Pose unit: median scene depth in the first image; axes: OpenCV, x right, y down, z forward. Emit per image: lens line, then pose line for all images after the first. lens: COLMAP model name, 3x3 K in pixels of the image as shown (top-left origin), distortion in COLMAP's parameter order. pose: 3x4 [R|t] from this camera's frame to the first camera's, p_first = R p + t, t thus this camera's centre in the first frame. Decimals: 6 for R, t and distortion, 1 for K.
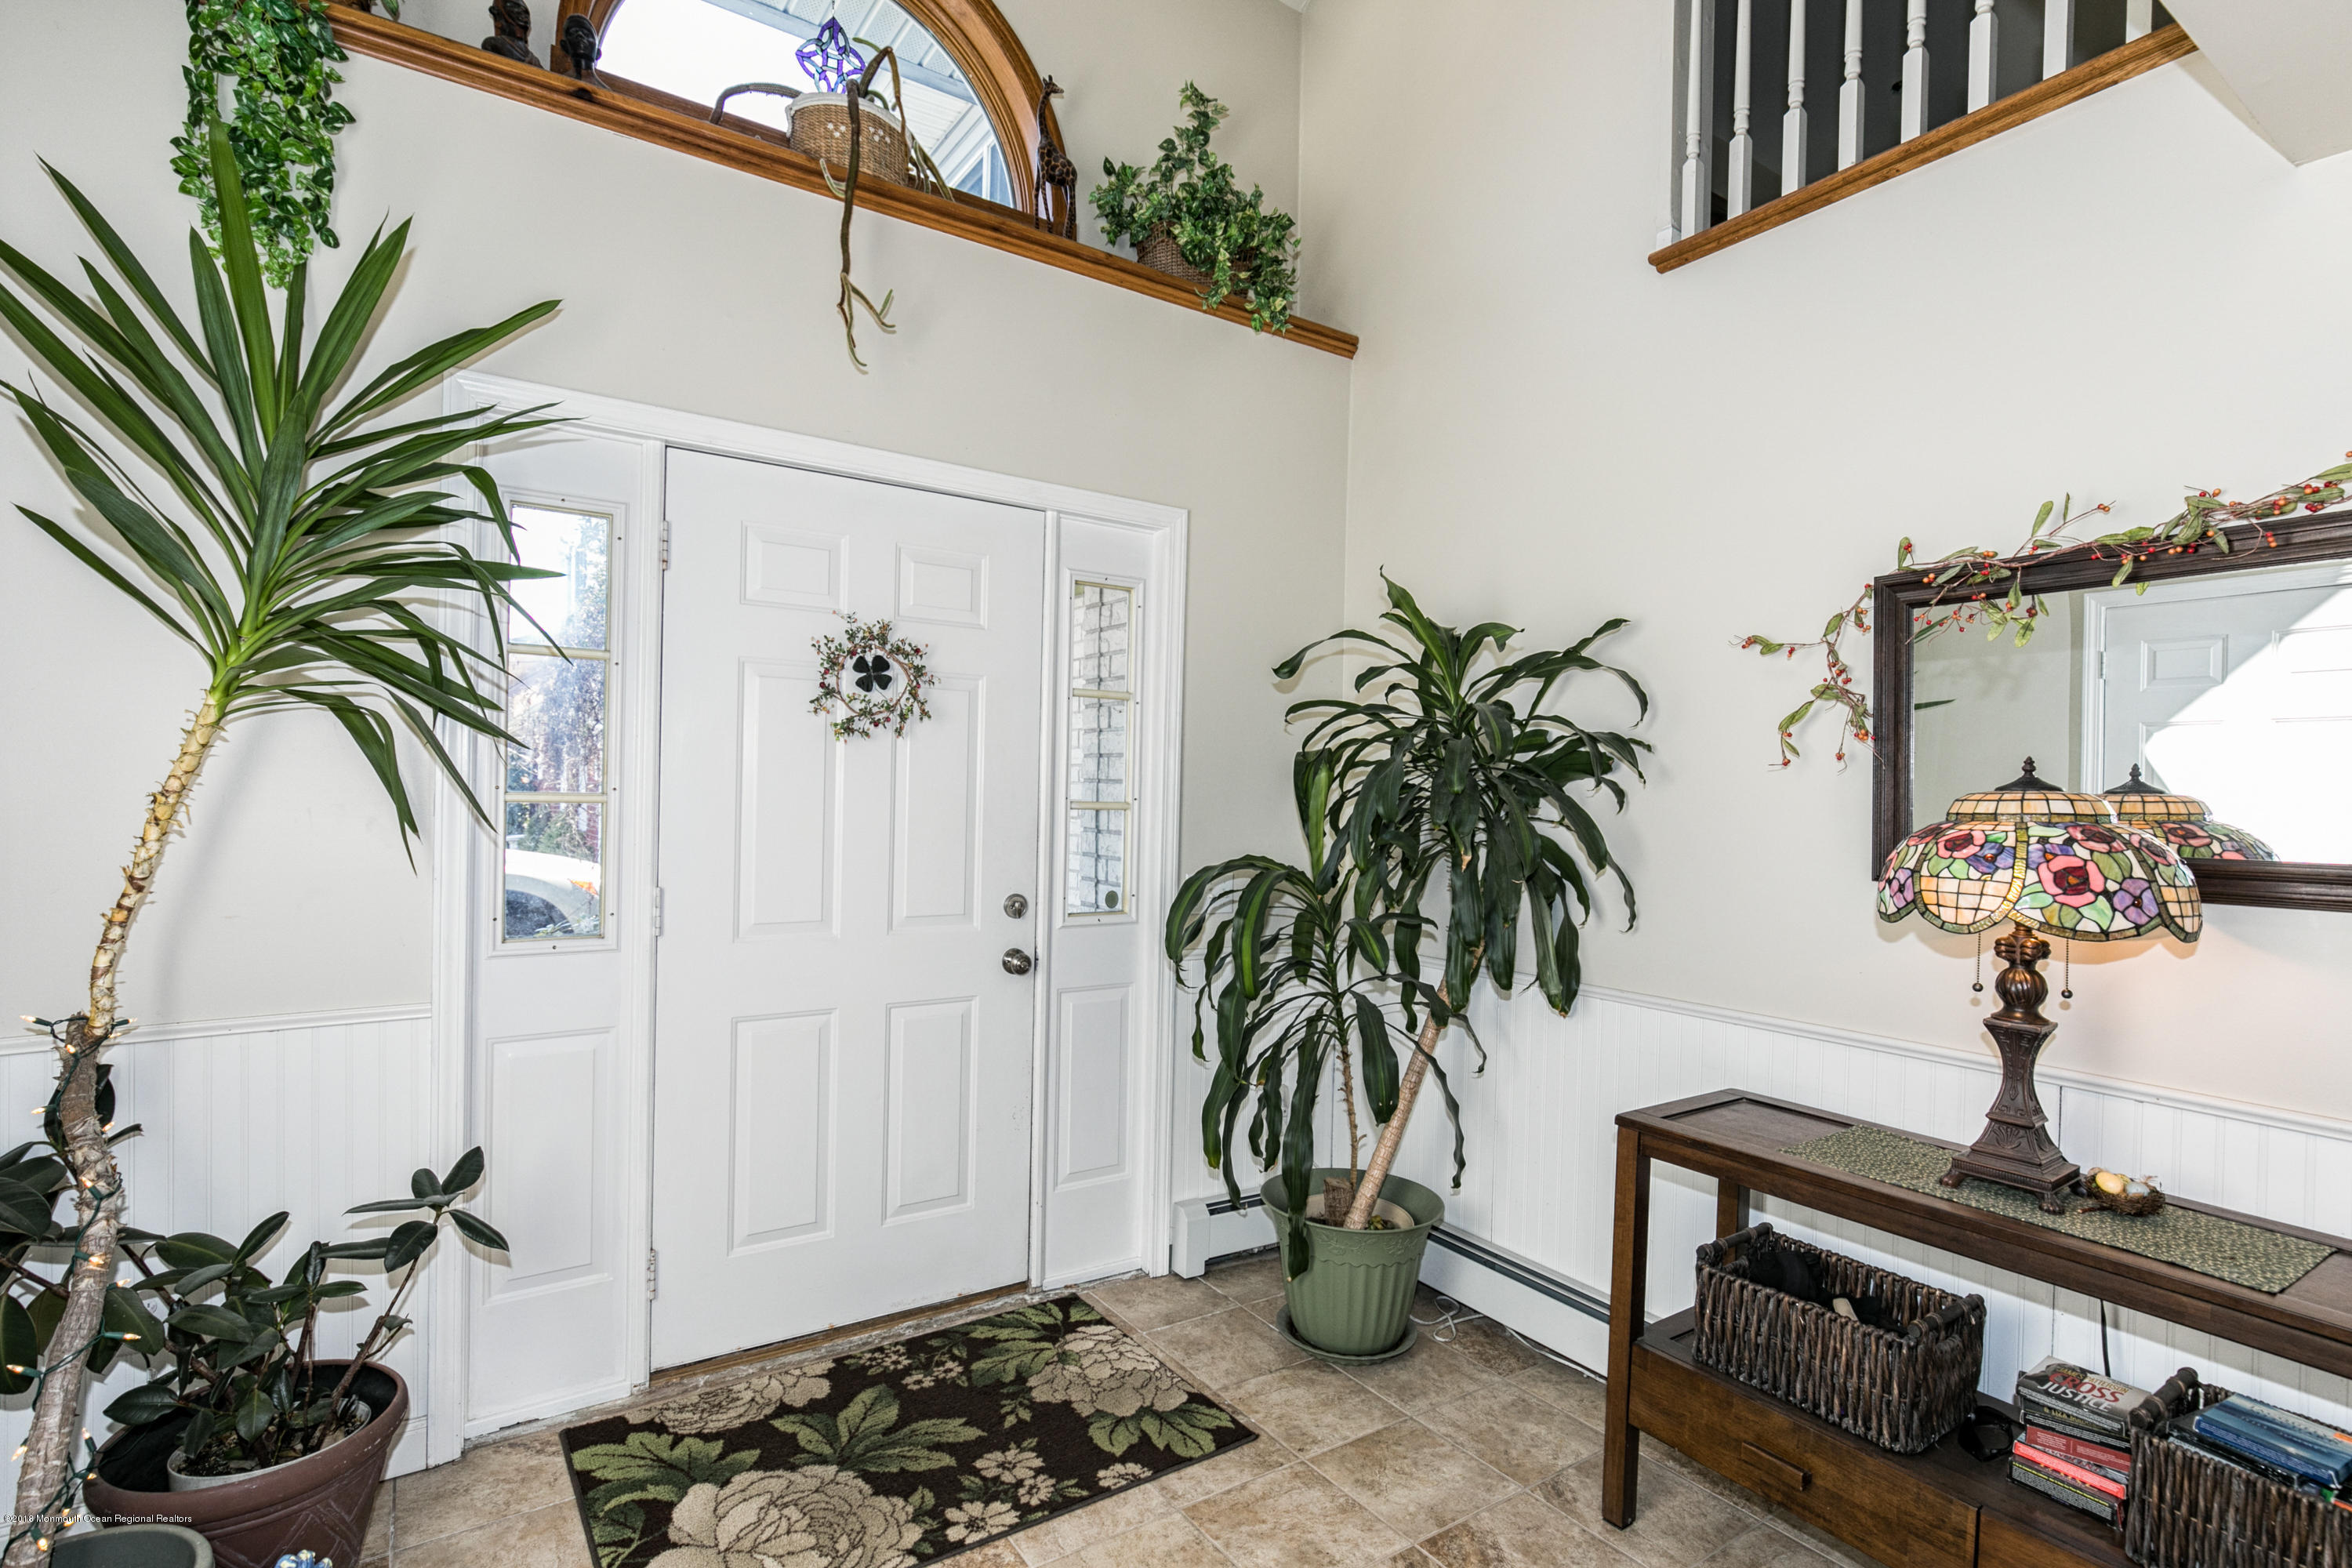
lens RADIAL K [[1109.3, 0, 1169.1], [0, 1109.3, 771.5], [0, 0, 1]] dist [-0.020735, 0.007198]
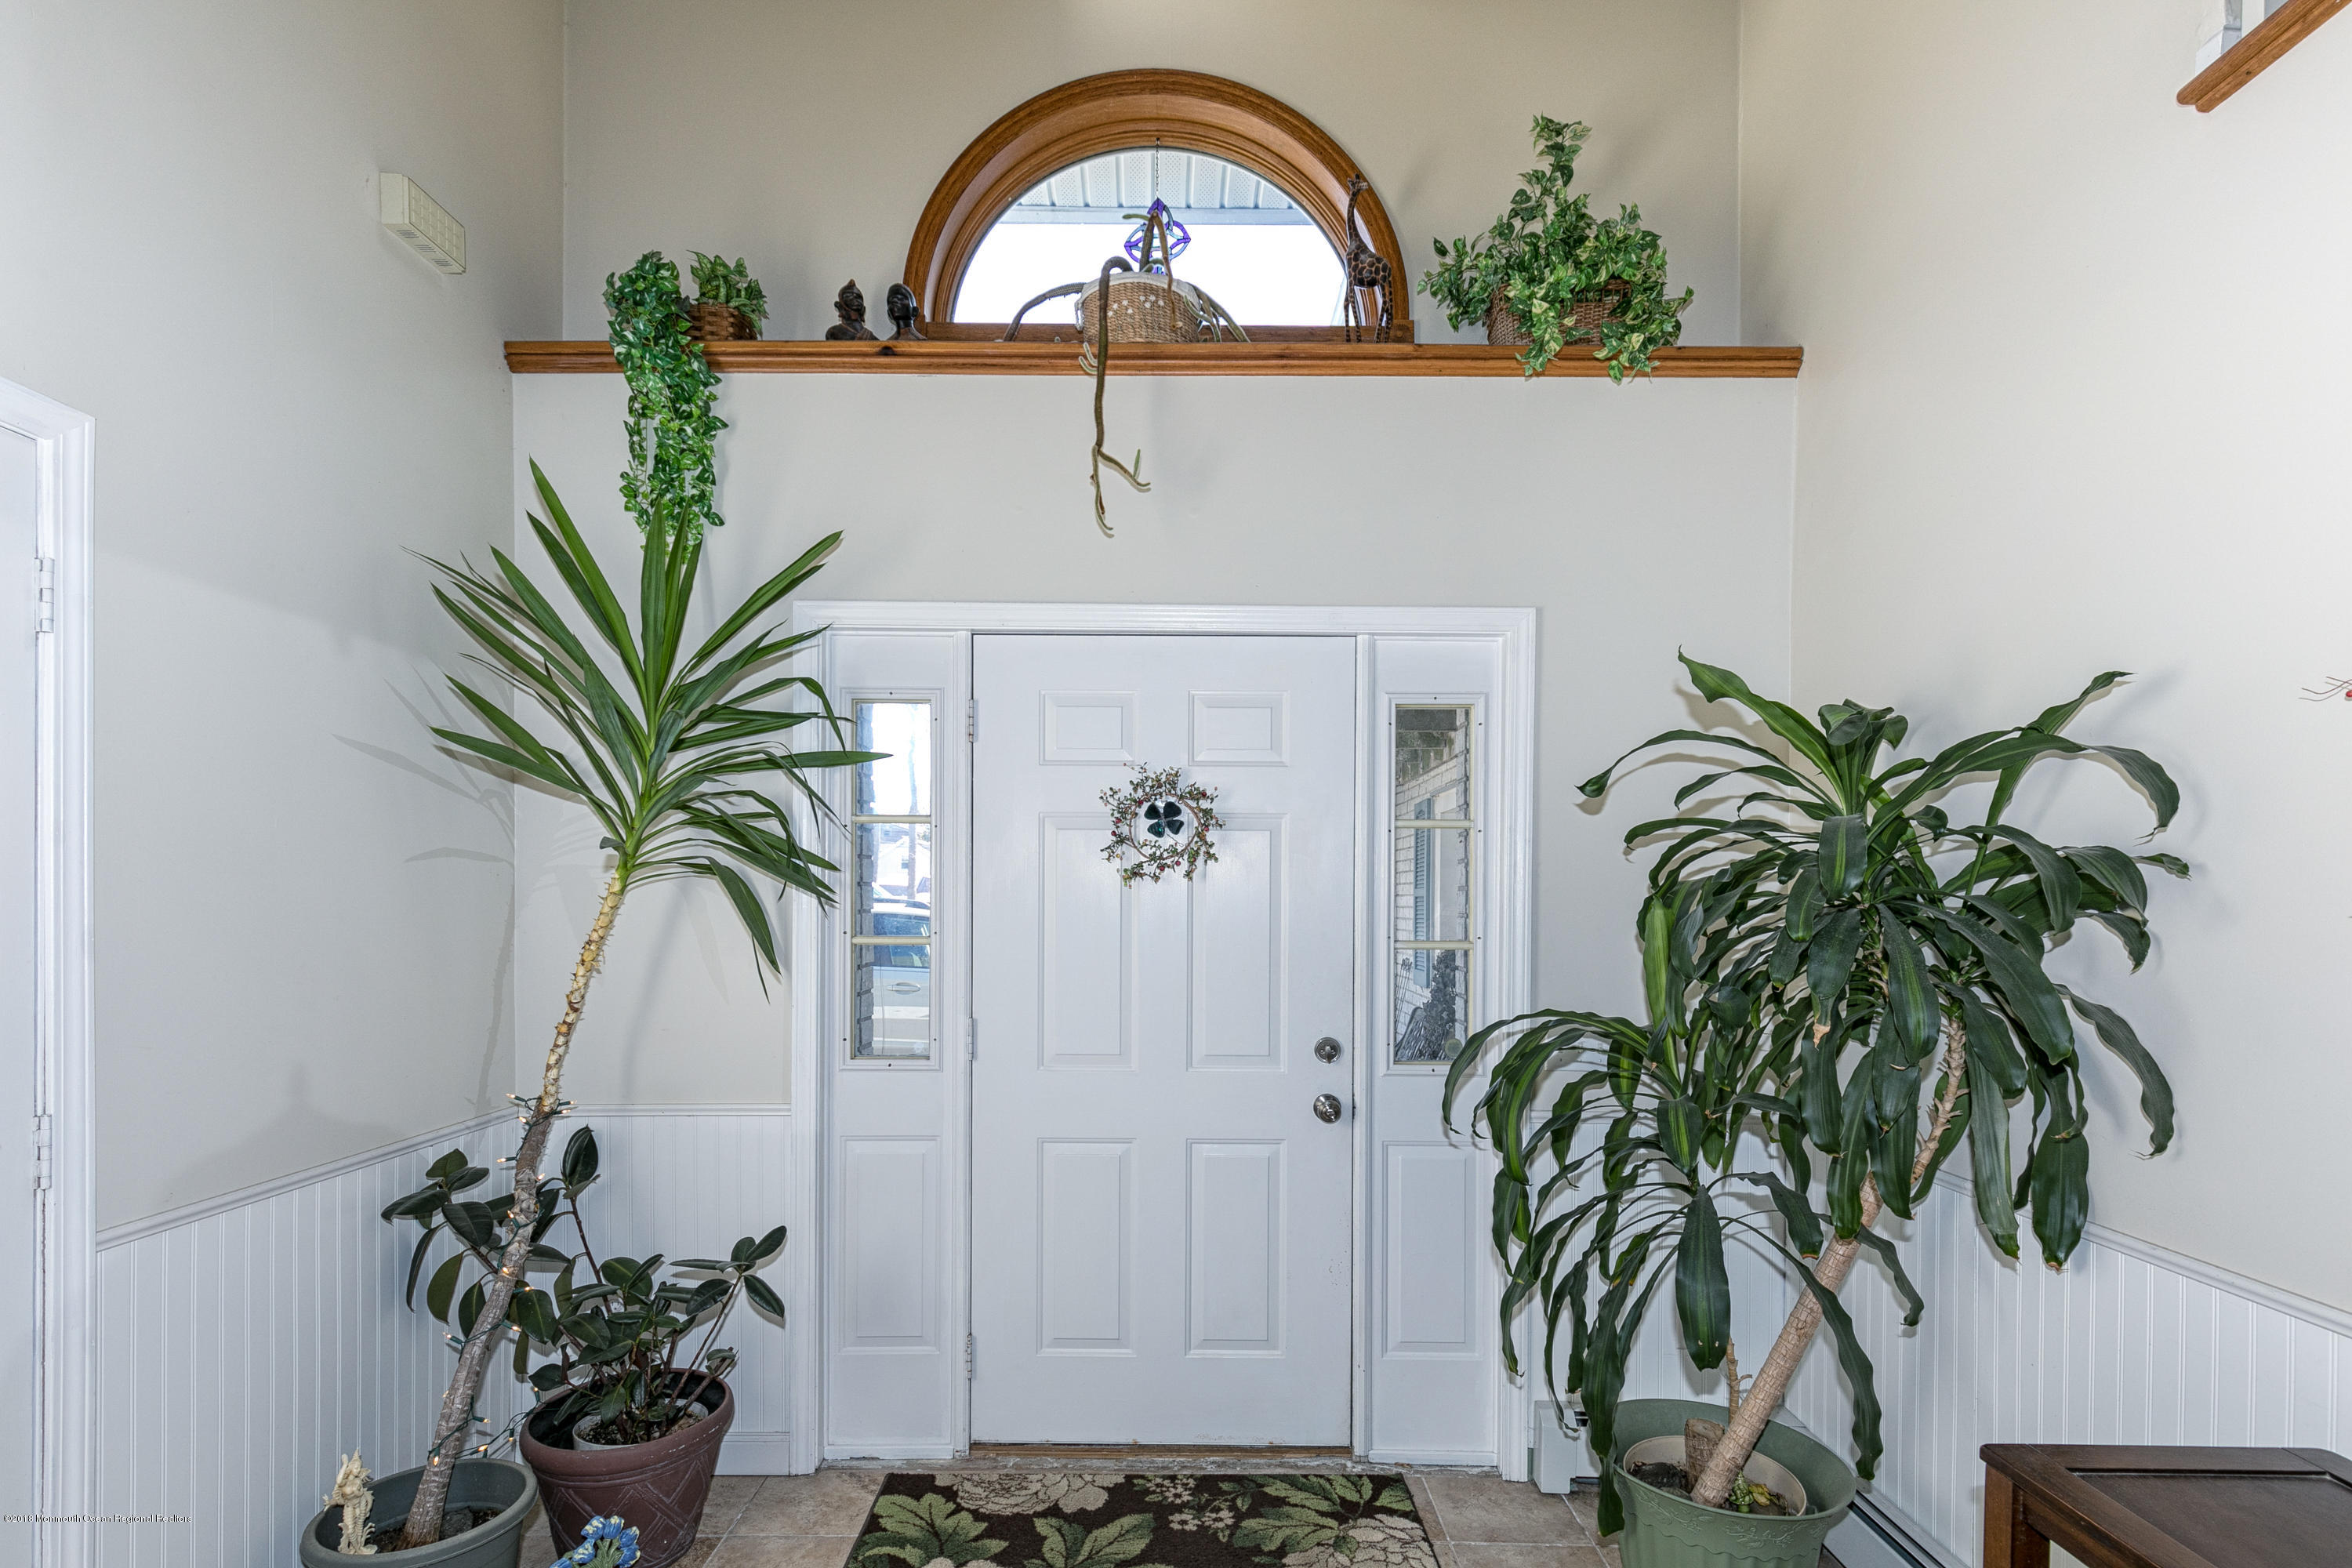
lens RADIAL K [[1062.8, 0, 1175.4], [0, 1062.8, 883.8], [0, 0, 1]] dist [0.000580, -0.000081]
pose [[0.832843, -0.021100, -0.553106, 0.313453], [0.018060, 0.999777, -0.010944, -0.018097], [0.553214, -0.000874, 0.833039, 0.187059]]
